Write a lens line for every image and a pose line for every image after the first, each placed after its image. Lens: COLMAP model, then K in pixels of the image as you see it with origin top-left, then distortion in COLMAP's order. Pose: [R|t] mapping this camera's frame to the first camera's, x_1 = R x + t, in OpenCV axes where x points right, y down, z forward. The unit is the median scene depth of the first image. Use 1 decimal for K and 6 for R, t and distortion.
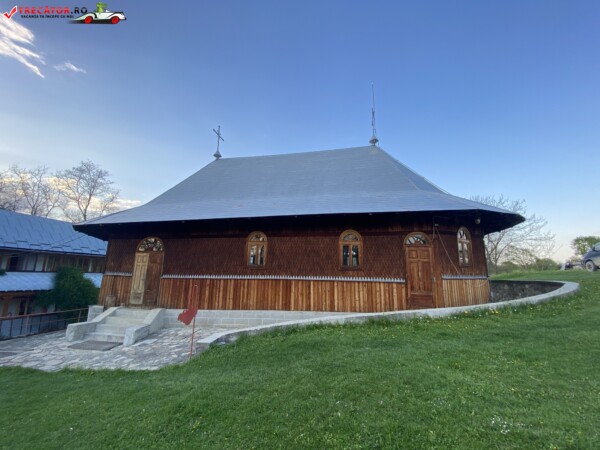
lens RADIAL K [[243.7, 0, 300.0], [0, 243.7, 225.0], [0, 0, 1]] dist [0.026808, -0.021699]
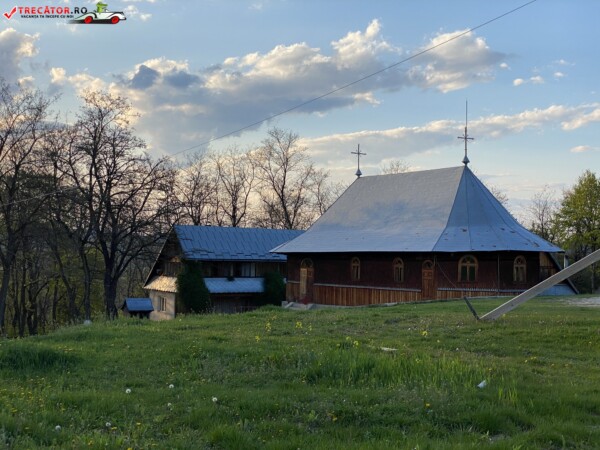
lens RADIAL K [[896.7, 0, 310.6], [0, 896.7, 223.5], [0, 0, 1]] dist [0.066548, 0.088824]
pose [[0.751277, -0.020496, -0.659668, 3.403116], [0.115580, 0.988157, 0.100929, -0.797107], [0.649787, -0.152070, 0.744749, -3.407893]]
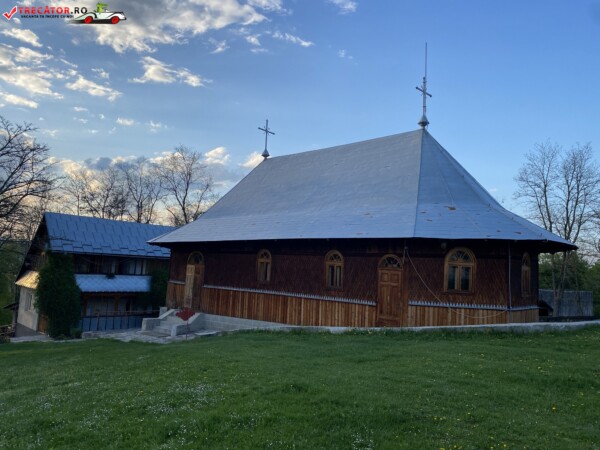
lens RADIAL K [[455.6, 0, 297.1], [0, 455.6, 223.6], [0, 0, 1]] dist [0.080174, -0.115838]
pose [[0.860773, -0.017548, -0.508687, 0.995645], [0.055035, 0.996755, 0.058743, -0.200970], [0.506005, -0.078561, 0.858945, -0.654105]]
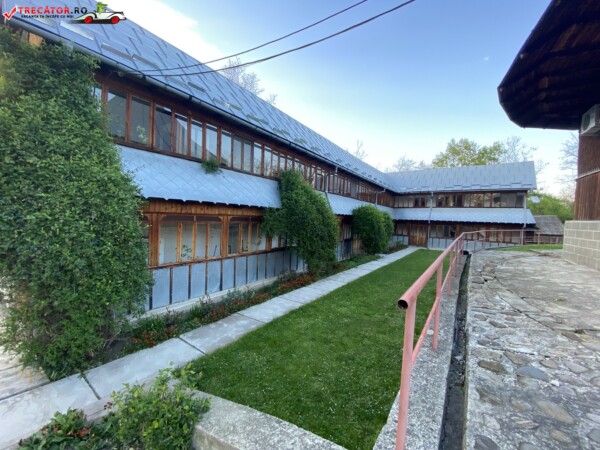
lens RADIAL K [[243.7, 0, 300.0], [0, 243.7, 225.0], [0, 0, 1]] dist [0.026808, -0.021699]
pose [[0.937382, 0.017436, -0.347865, -1.333017], [0.052843, 0.980066, 0.191516, 0.338650], [0.344270, -0.197906, 0.917775, 0.858883]]
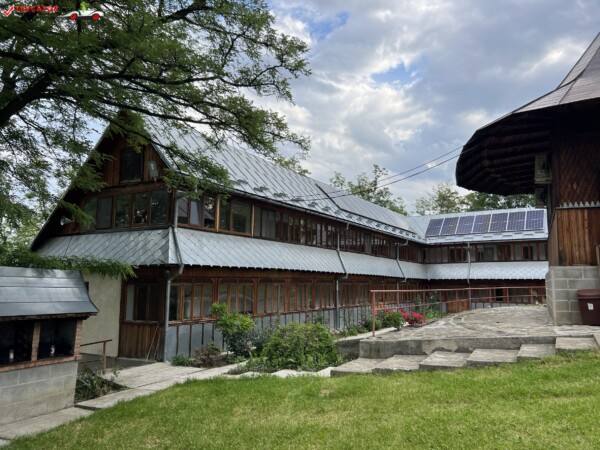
lens RADIAL K [[448.7, 0, 310.1], [0, 448.7, 222.5], [0, 0, 1]] dist [0.001889, 0.000731]
pose [[0.957882, -0.046675, -0.283344, -1.154026], [0.060488, 0.997359, 0.040191, 0.184891], [0.280720, -0.055637, 0.958176, -0.049745]]
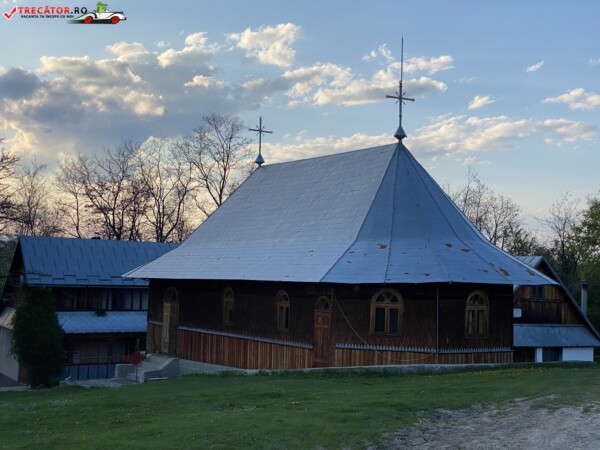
lens RADIAL K [[893.5, 0, 319.4], [0, 893.5, 225.0], [0, 0, 1]] dist [0.110710, 0.040249]
pose [[0.724786, -0.025285, -0.688510, 2.586026], [0.109670, 0.990819, 0.079062, -0.467451], [0.680189, -0.132812, 0.720905, -1.294557]]
